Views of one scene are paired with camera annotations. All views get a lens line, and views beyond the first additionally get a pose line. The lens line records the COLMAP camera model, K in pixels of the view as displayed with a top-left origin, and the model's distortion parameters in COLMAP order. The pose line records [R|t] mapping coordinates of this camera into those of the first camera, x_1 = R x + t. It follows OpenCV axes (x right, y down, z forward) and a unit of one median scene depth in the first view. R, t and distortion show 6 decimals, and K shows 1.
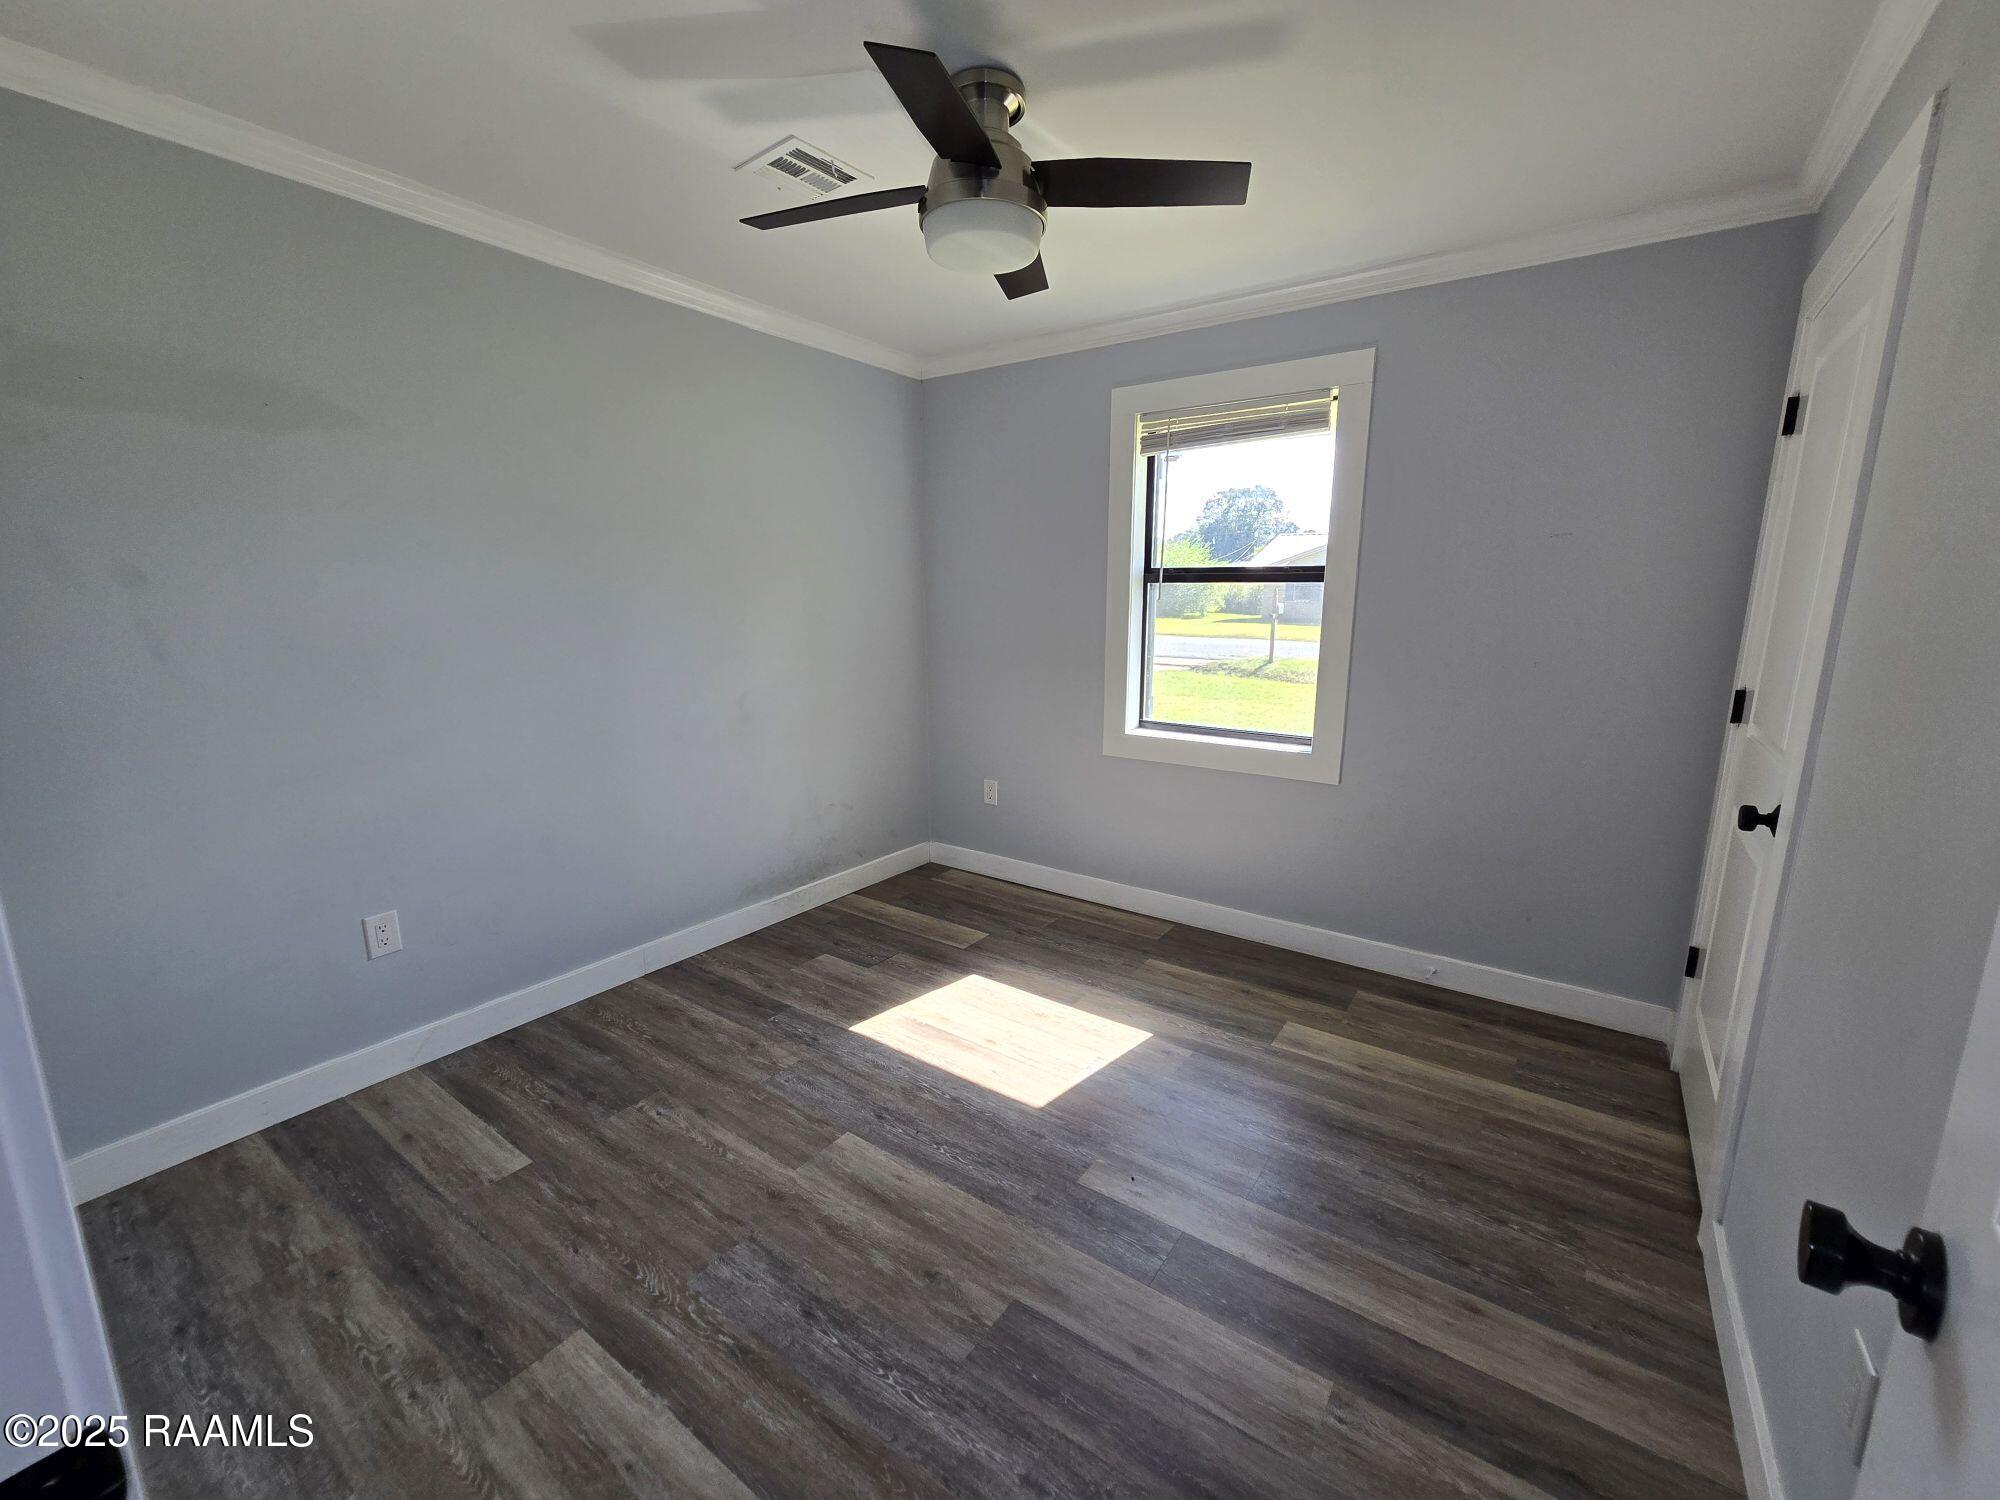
lens RADIAL K [[787.4, 0, 1000.3], [0, 787.4, 708.8], [0, 0, 1]] dist [-0.013830, 0.000780]
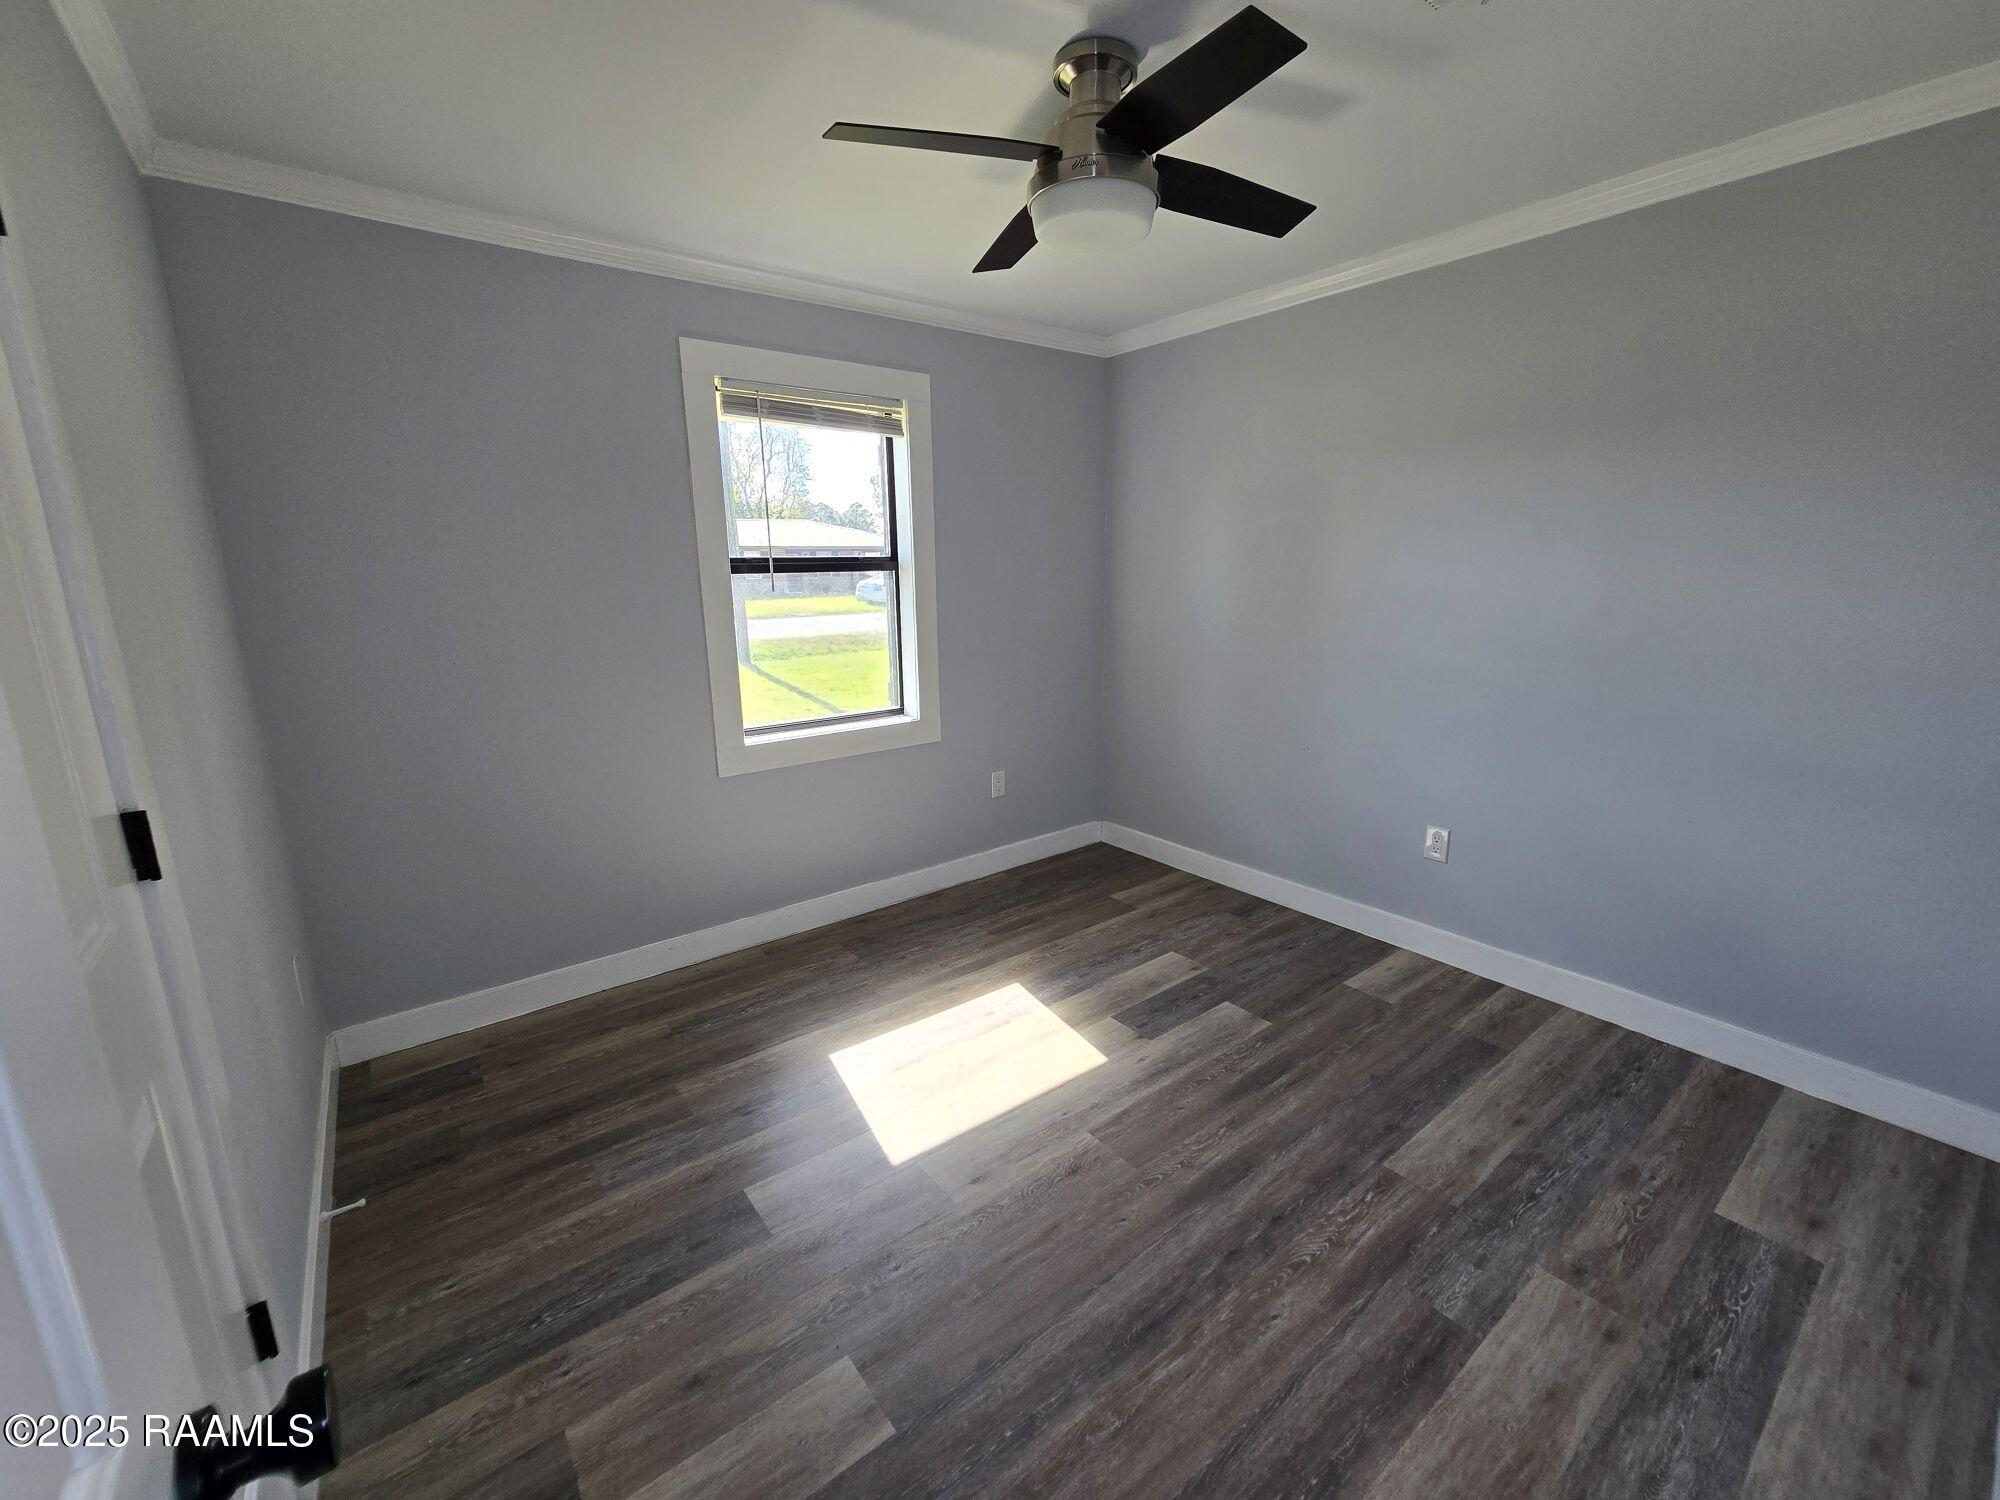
lens RADIAL K [[816.9, 0, 997.7], [0, 816.9, 749.0], [0, 0, 1]] dist [-0.000283, 0.000095]
pose [[0.323147, -0.208508, 0.923093, -1.493649], [0.155794, 0.973838, 0.165431, -0.167380], [-0.933437, 0.090354, 0.347177, 0.981631]]
